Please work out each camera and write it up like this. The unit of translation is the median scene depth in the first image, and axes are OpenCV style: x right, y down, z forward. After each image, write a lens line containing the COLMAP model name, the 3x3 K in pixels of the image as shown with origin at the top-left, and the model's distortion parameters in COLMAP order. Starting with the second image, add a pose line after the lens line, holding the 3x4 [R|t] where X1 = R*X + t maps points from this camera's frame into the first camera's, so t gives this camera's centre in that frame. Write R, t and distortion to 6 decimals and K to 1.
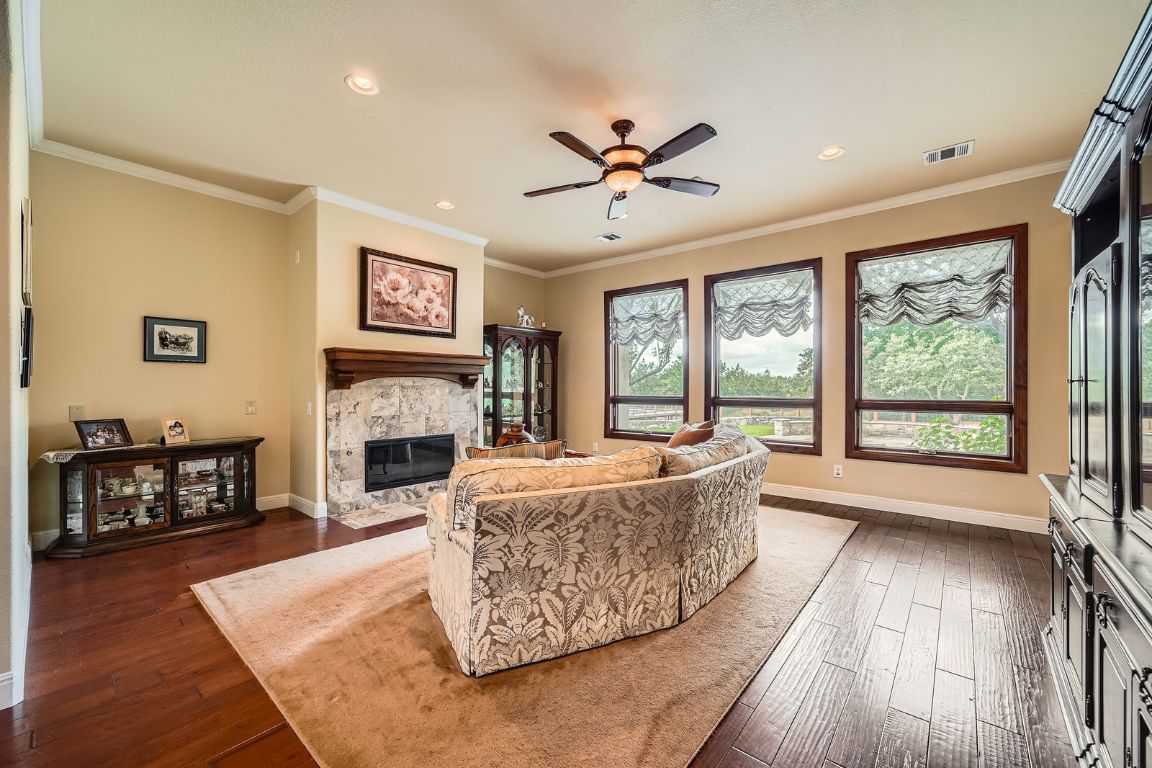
lens RADIAL K [[458.4, 0, 575.8], [0, 458.4, 389.4], [0, 0, 1]] dist [-0.000249, 0.000016]
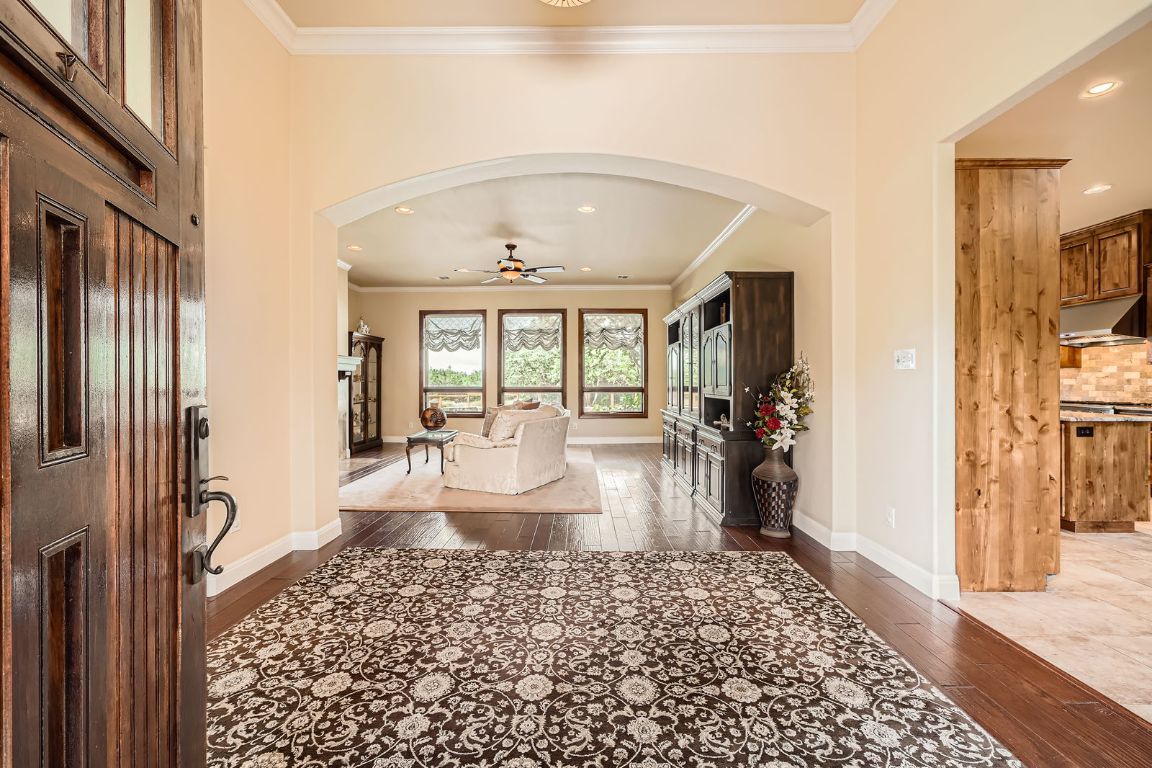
lens RADIAL K [[452.3, 0, 576.0], [0, 452.3, 384.0], [0, 0, 1]] dist [-0.000199, -0.000005]
pose [[0.771215, -0.013099, 0.636440, -0.558872], [0.009241, 0.999913, 0.009383, -0.008955], [-0.636508, -0.001355, 0.771269, -0.390202]]
